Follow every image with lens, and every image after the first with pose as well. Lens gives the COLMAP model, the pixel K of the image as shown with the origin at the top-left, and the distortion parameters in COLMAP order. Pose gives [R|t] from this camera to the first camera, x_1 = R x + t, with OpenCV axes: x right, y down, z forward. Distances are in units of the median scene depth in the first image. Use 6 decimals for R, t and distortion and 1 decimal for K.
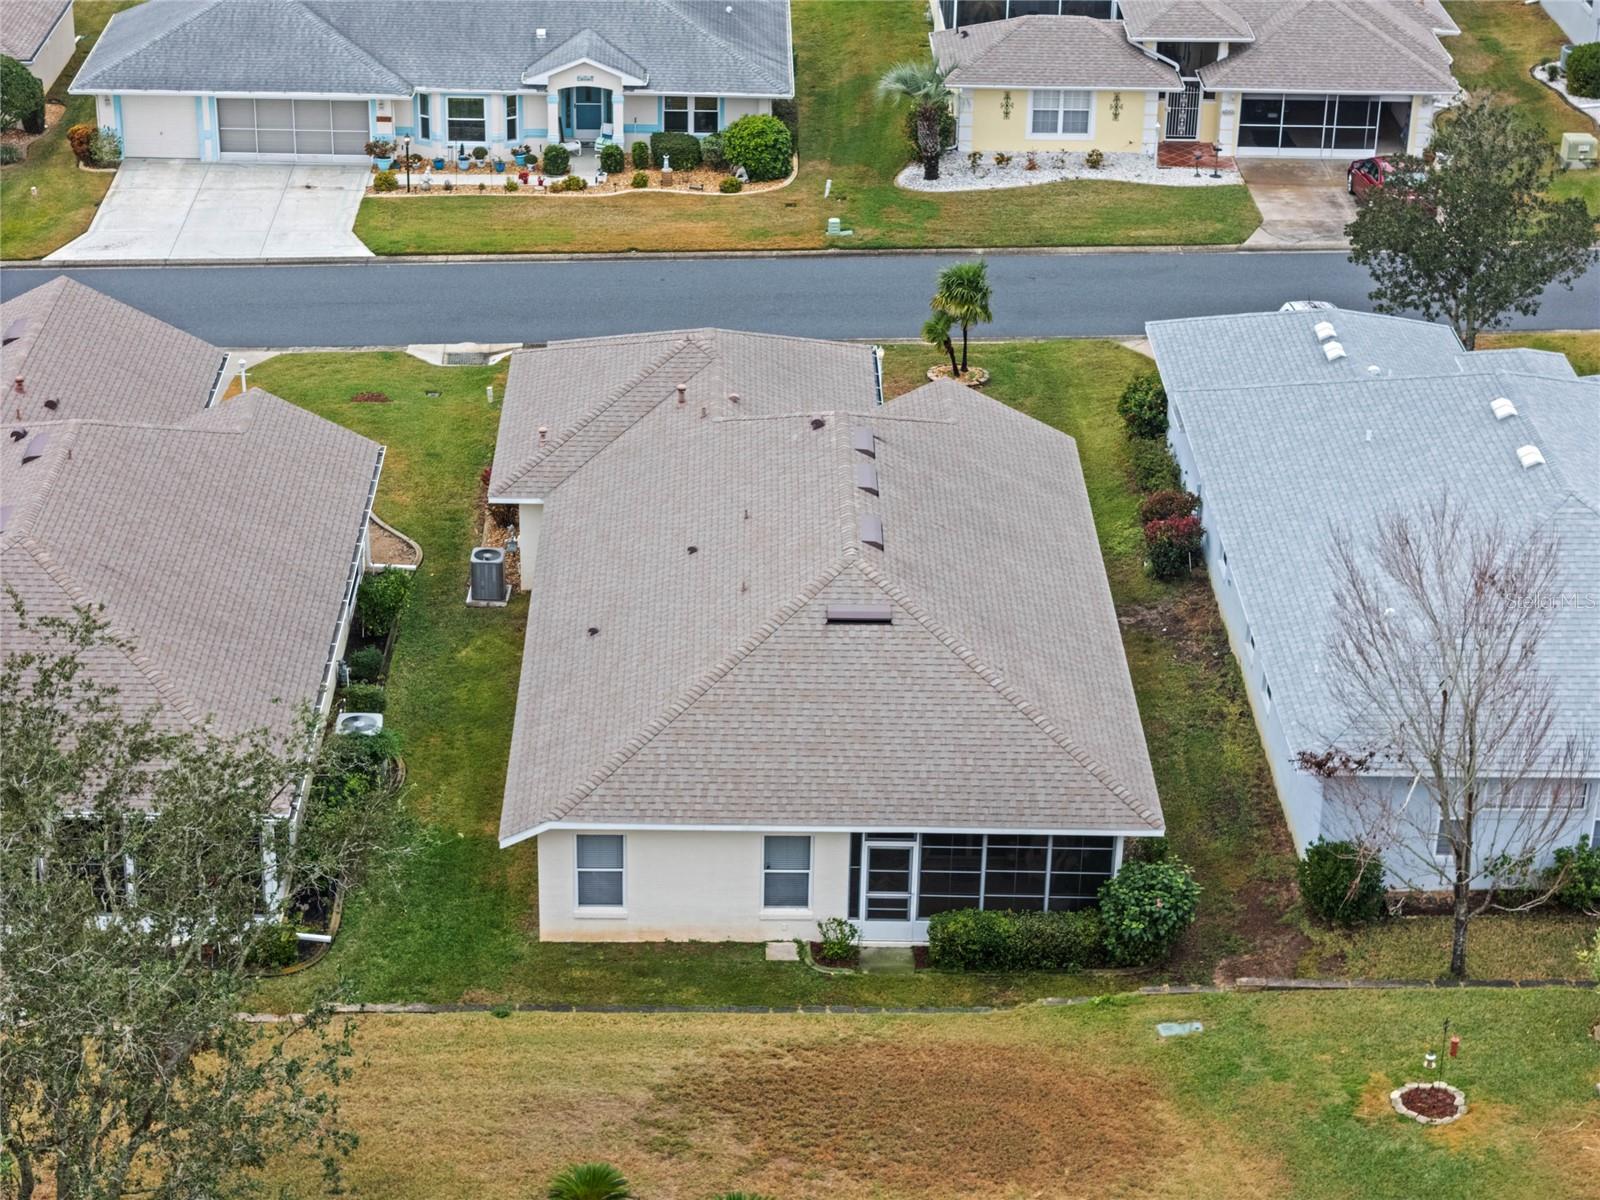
lens RADIAL K [[3205.4, 0, 800.0], [0, 3205.4, 600.0], [0, 0, 1]] dist [-0.000204, 0.090615]
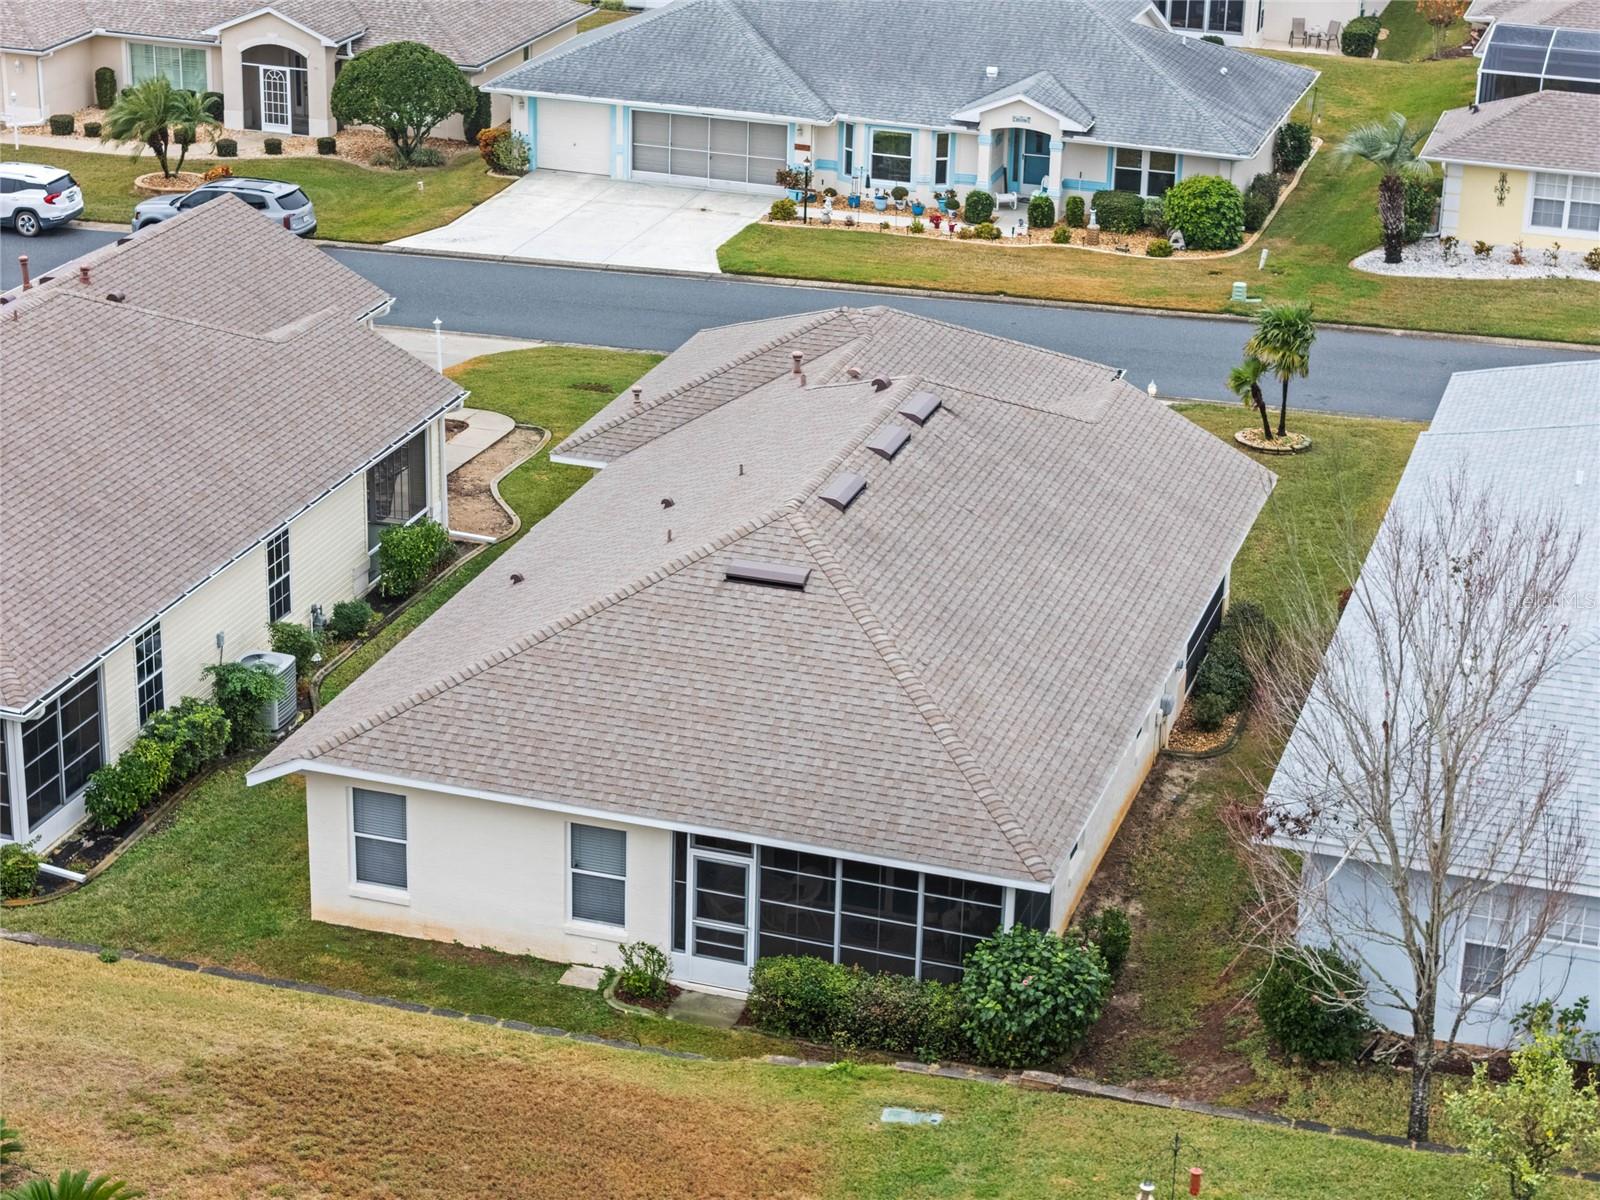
lens RADIAL K [[3205.4, 0, 800.0], [0, 3205.4, 600.0], [0, 0, 1]] dist [-0.000204, 0.090615]
pose [[0.946859, 0.120484, -0.298230, 0.166366], [-0.146623, 0.986934, -0.066800, 0.039469], [0.286286, 0.106977, 0.952154, 0.162375]]
